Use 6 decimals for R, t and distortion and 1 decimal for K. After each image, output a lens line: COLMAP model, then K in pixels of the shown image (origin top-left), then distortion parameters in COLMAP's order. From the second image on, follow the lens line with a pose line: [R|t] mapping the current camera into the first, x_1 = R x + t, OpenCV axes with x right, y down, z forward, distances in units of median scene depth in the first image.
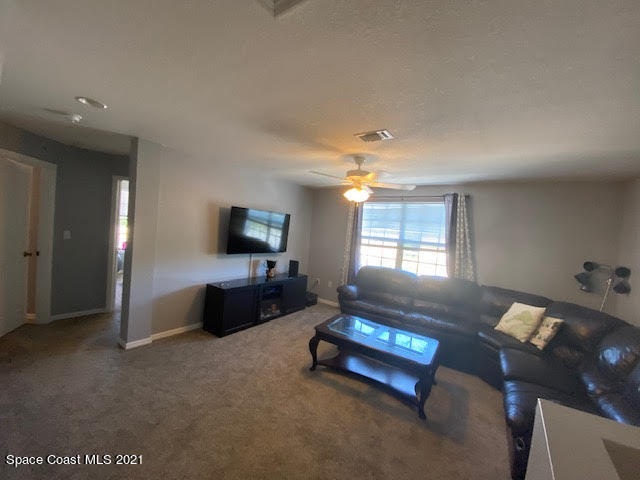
lens RADIAL K [[269.0, 0, 316.1], [0, 269.0, 241.3], [0, 0, 1]] dist [-0.000019, -0.000086]
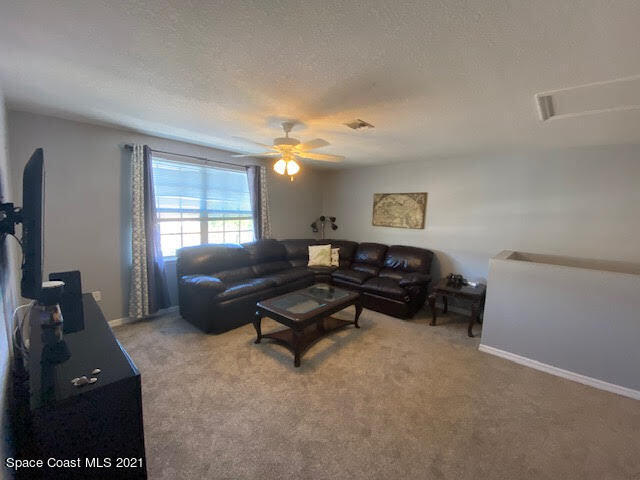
lens RADIAL K [[269.0, 0, 316.1], [0, 269.0, 241.3], [0, 0, 1]] dist [-0.000019, -0.000086]
pose [[0.090937, -0.192999, 0.976976, -0.561110], [0.014725, 0.981194, 0.192461, -0.072961], [-0.995748, -0.003116, 0.092068, 0.591012]]
